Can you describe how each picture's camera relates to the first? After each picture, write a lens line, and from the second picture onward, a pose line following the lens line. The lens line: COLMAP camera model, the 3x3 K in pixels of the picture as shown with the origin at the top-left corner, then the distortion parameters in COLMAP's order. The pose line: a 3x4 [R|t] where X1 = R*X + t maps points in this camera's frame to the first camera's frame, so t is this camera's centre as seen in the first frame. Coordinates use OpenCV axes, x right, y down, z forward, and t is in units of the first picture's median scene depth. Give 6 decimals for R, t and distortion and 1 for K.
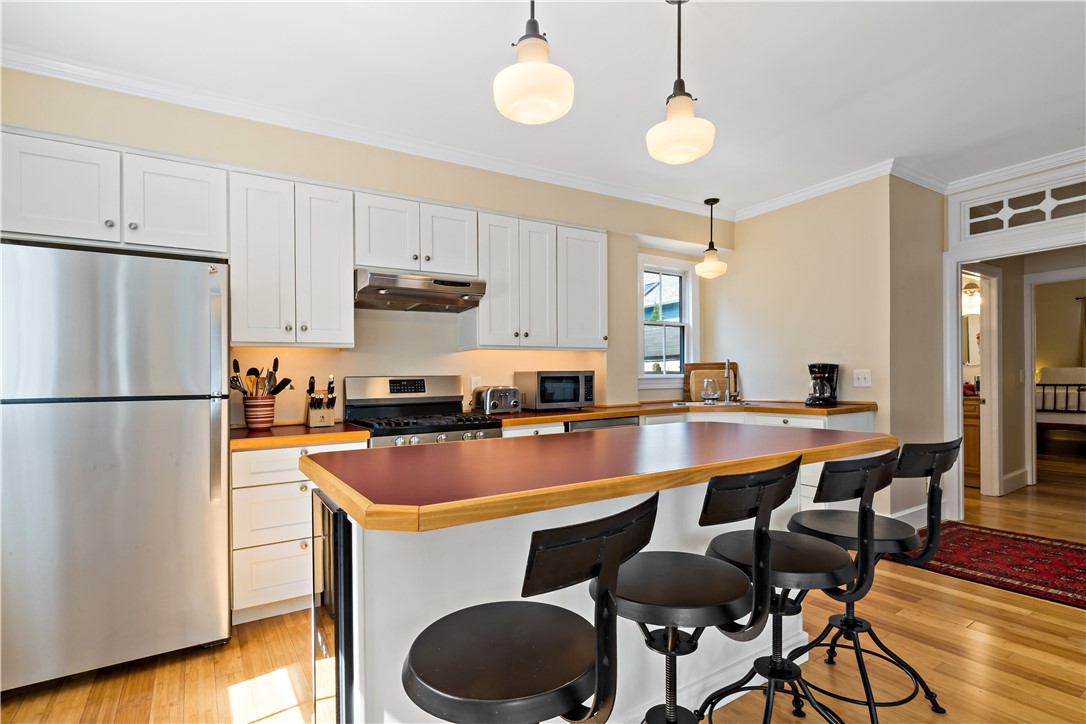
lens RADIAL K [[542.5, 0, 557.5], [0, 542.5, 376.6], [0, 0, 1]] dist [-0.002913, -0.000446]
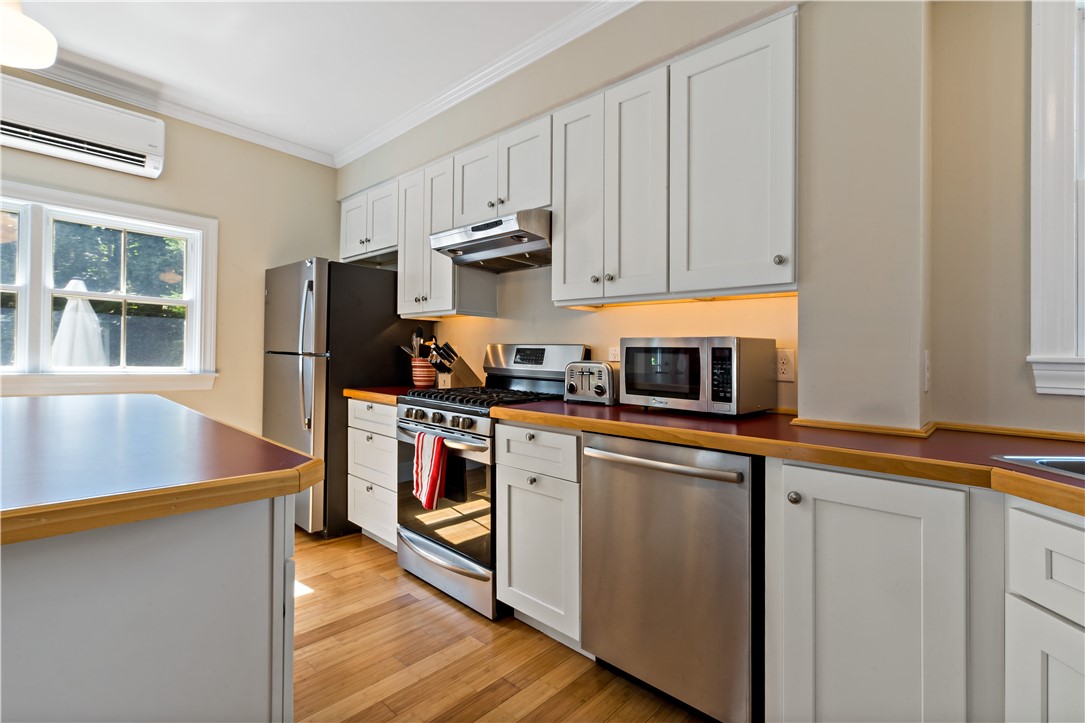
lens RADIAL K [[495.2, 0, 564.9], [0, 495.2, 356.1], [0, 0, 1]] dist [0.000797, 0.000081]
pose [[0.256751, 0.024831, -0.966159, 0.452570], [-0.025040, 0.999505, 0.019034, 0.001005], [0.966153, 0.019306, 0.257246, 0.789893]]
